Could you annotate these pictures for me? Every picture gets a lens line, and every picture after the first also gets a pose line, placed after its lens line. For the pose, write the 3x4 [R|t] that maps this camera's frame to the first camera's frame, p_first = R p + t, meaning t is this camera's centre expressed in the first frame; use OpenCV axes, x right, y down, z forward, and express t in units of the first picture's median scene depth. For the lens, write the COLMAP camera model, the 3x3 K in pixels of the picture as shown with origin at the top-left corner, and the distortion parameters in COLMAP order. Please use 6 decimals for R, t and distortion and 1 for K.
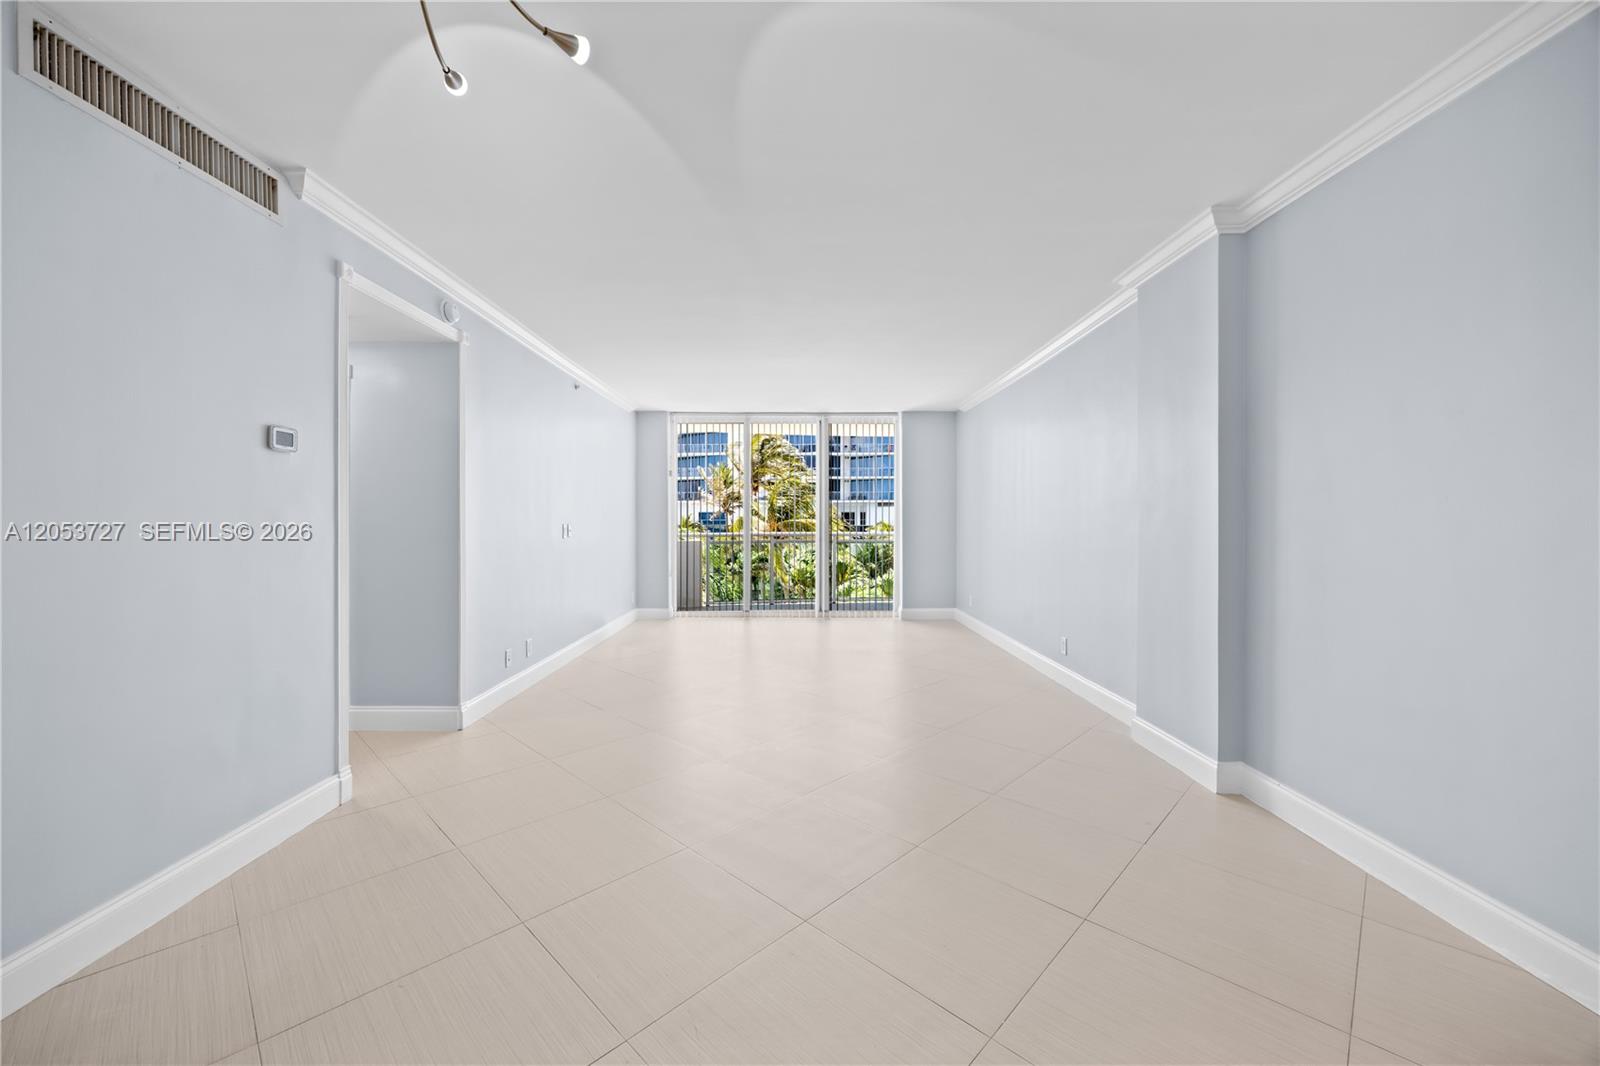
lens RADIAL K [[611.6, 0, 797.7], [0, 611.6, 521.5], [0, 0, 1]] dist [-0.001349, -0.000426]
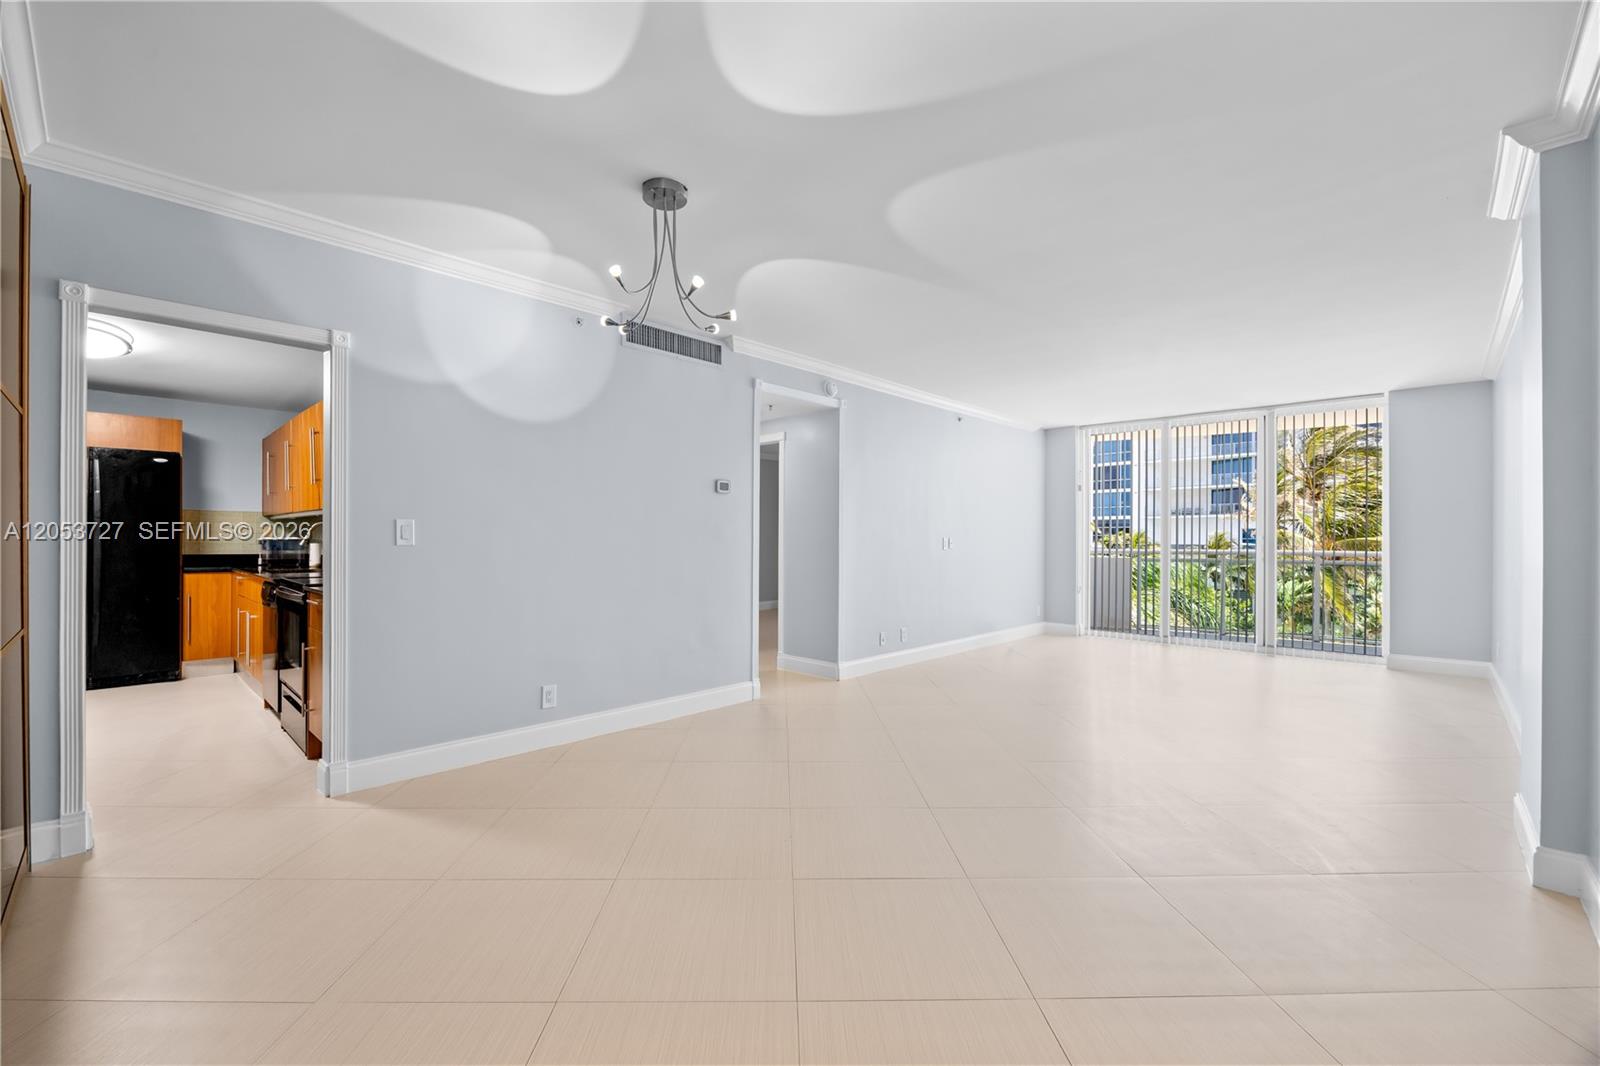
lens RADIAL K [[666.4, 0, 799.6], [0, 666.4, 534.5], [0, 0, 1]] dist [-0.018236, -0.000055]
pose [[0.717188, -0.000066, -0.696880, 0.363252], [-0.005774, 0.999965, -0.006036, 0.009478], [0.696856, 0.008353, 0.717162, -0.135752]]
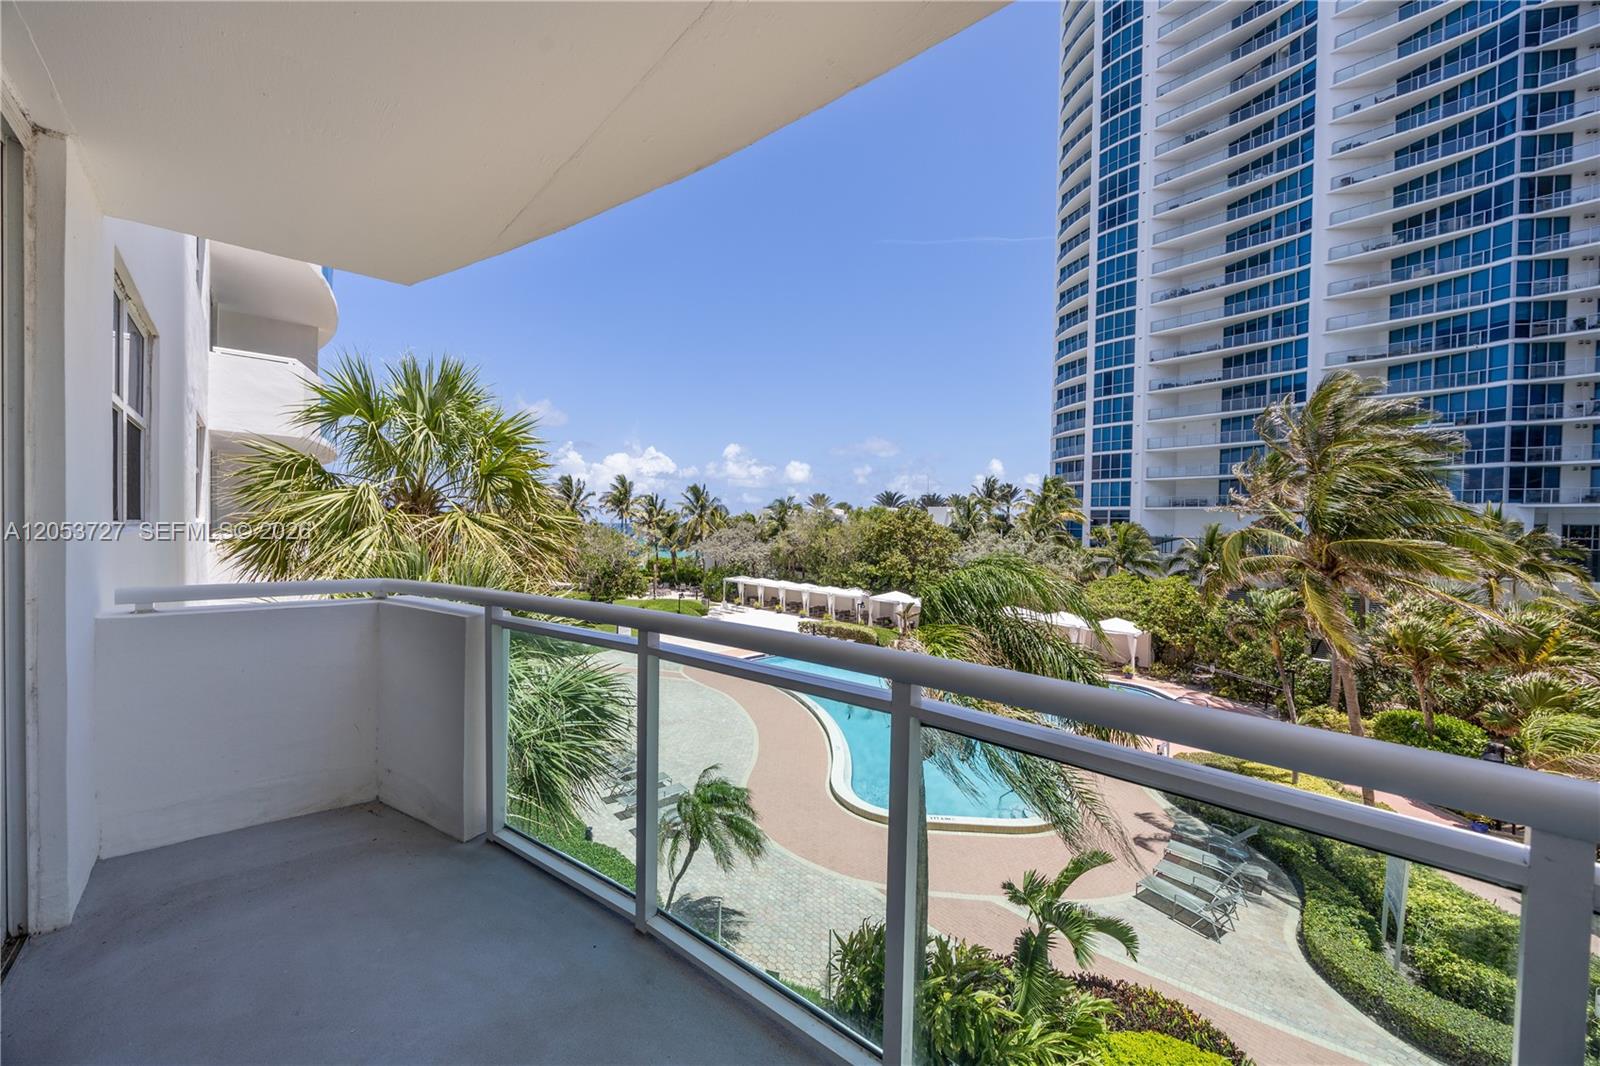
lens RADIAL K [[611.6, 0, 794.2], [0, 611.6, 533.2], [0, 0, 1]] dist [-0.001349, -0.000426]
pose [[0.667339, 0.023641, -0.744379, 0.303425], [-0.019117, 0.999710, 0.014611, -0.031632], [0.744509, 0.004480, 0.667597, 2.062962]]
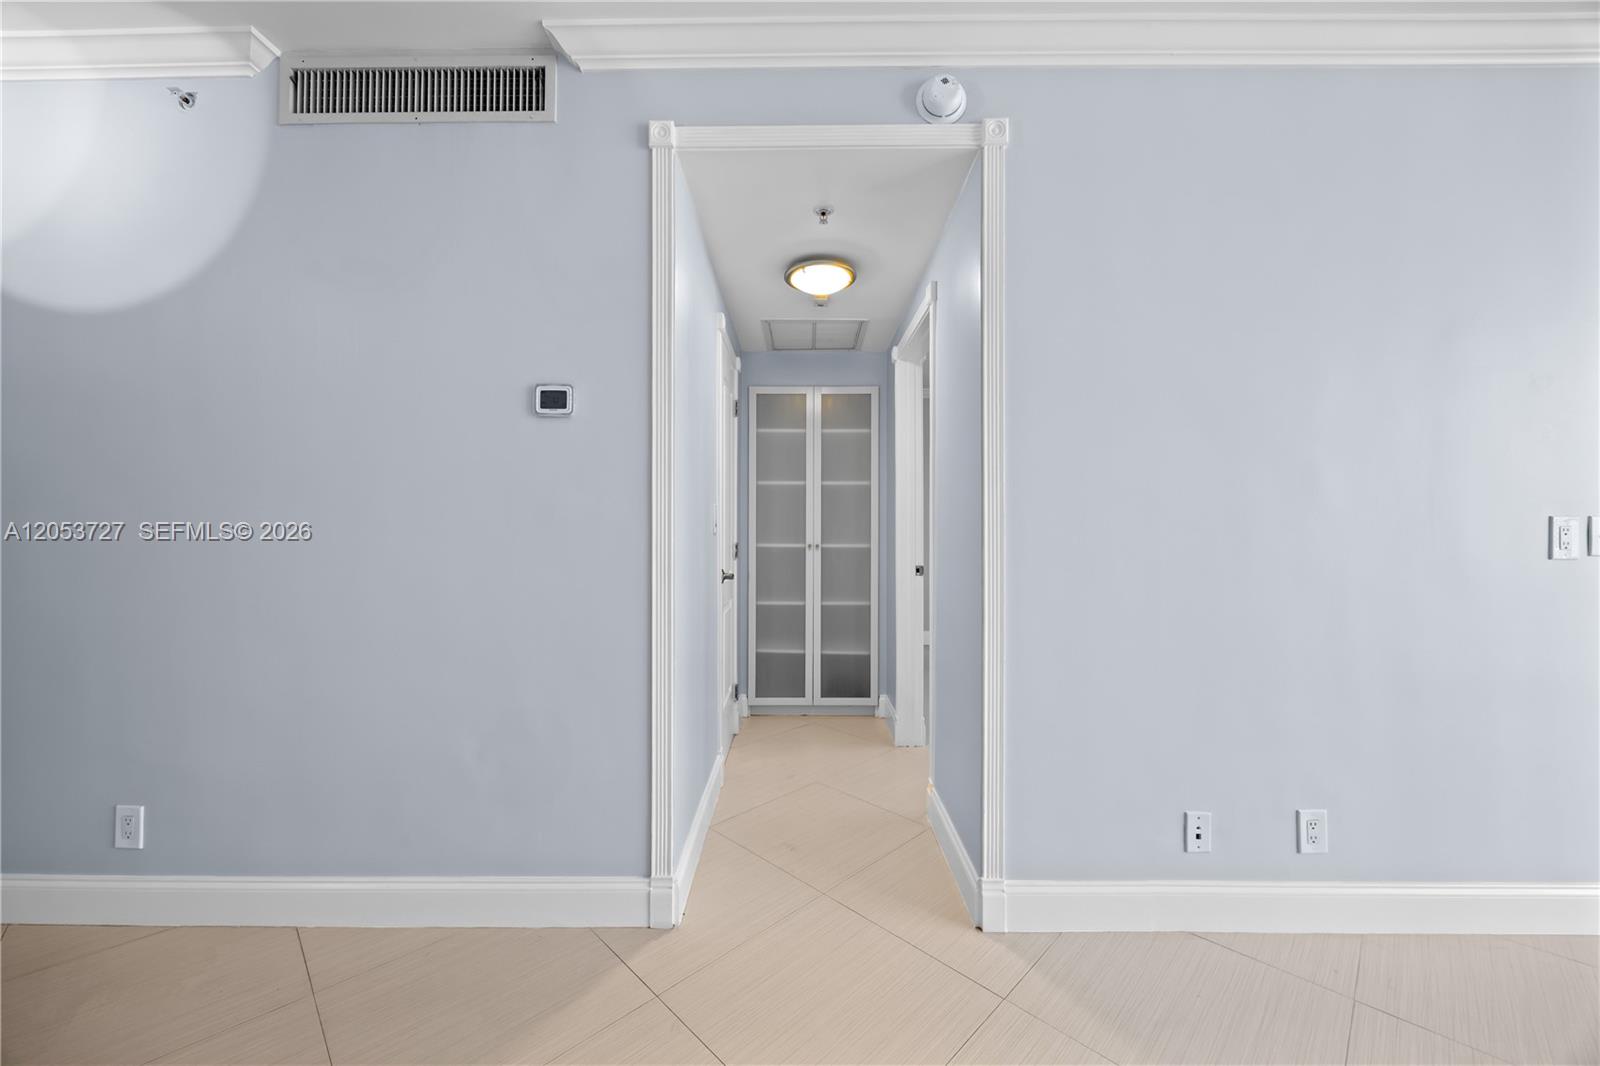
lens RADIAL K [[611.6, 0, 799.3], [0, 611.6, 546.2], [0, 0, 1]] dist [-0.001349, -0.000426]
pose [[-0.017179, -0.000041, -0.999852, -0.043216], [0.000679, 1.000000, -0.000053, 0.024455], [0.999852, -0.000680, -0.017179, 0.682029]]
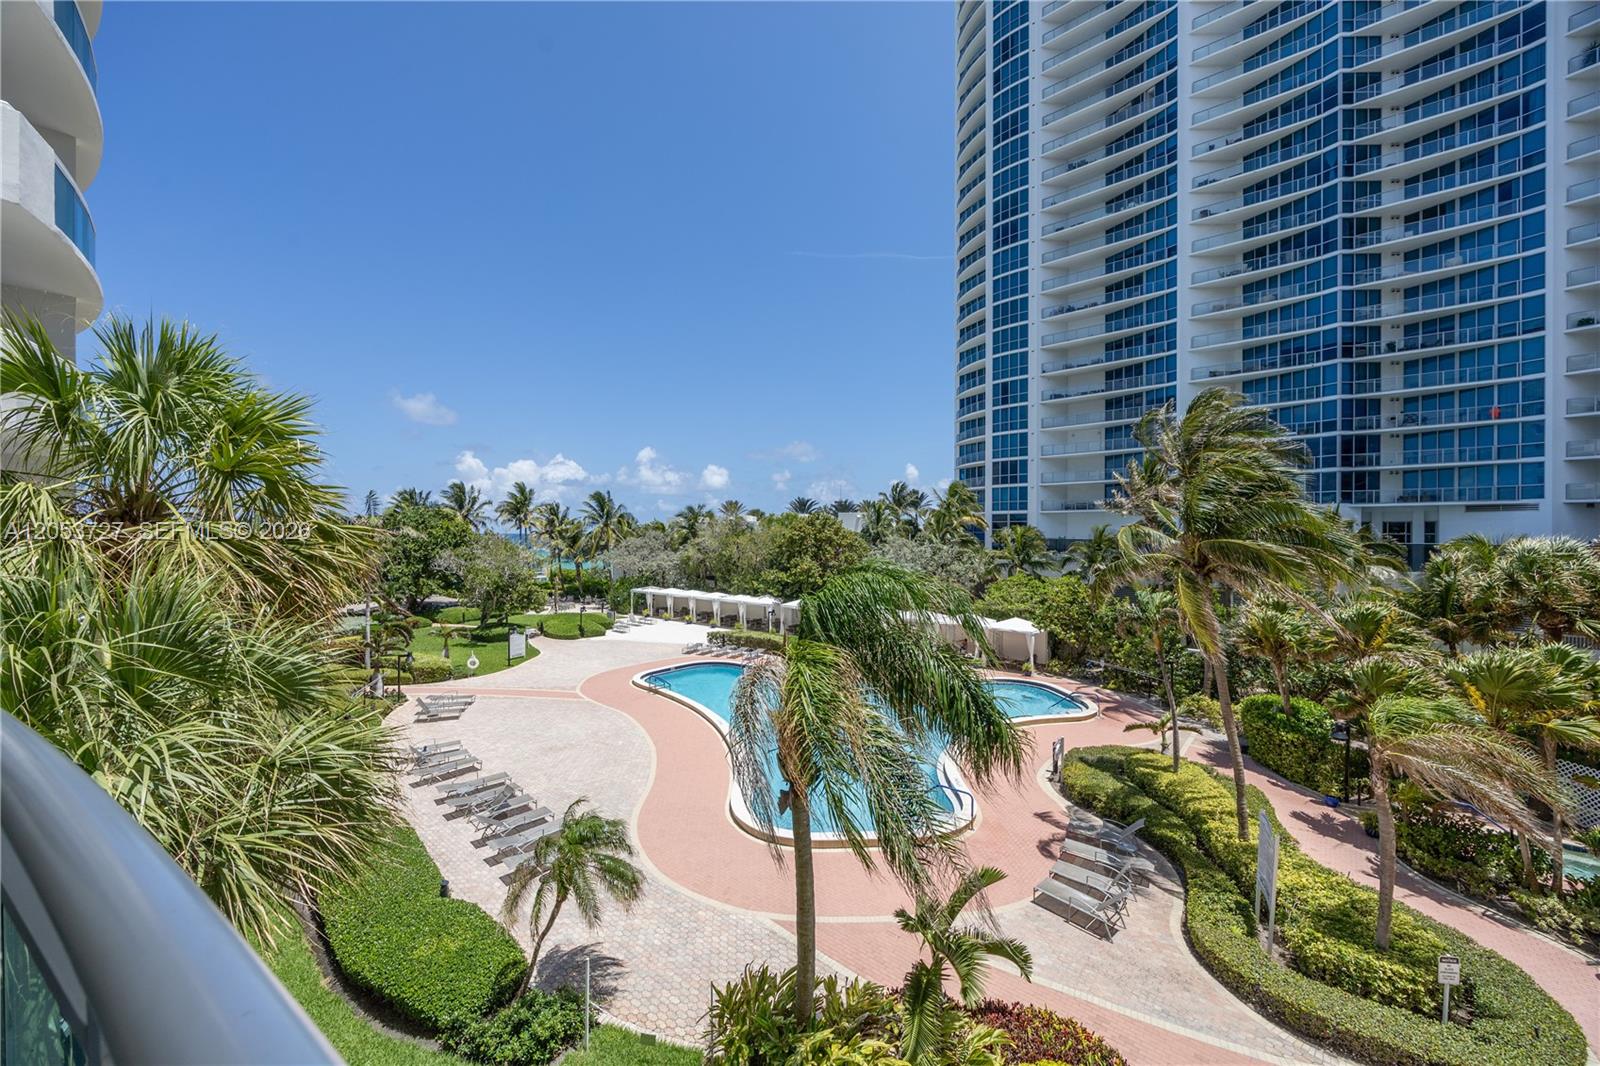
lens RADIAL K [[611.6, 0, 796.3], [0, 611.6, 530.7], [0, 0, 1]] dist [-0.001349, -0.000426]
pose [[0.763302, 0.001643, -0.646039, 0.295012], [-0.004402, 0.999987, -0.002657, -0.030598], [0.646027, 0.004872, 0.763299, 2.120673]]
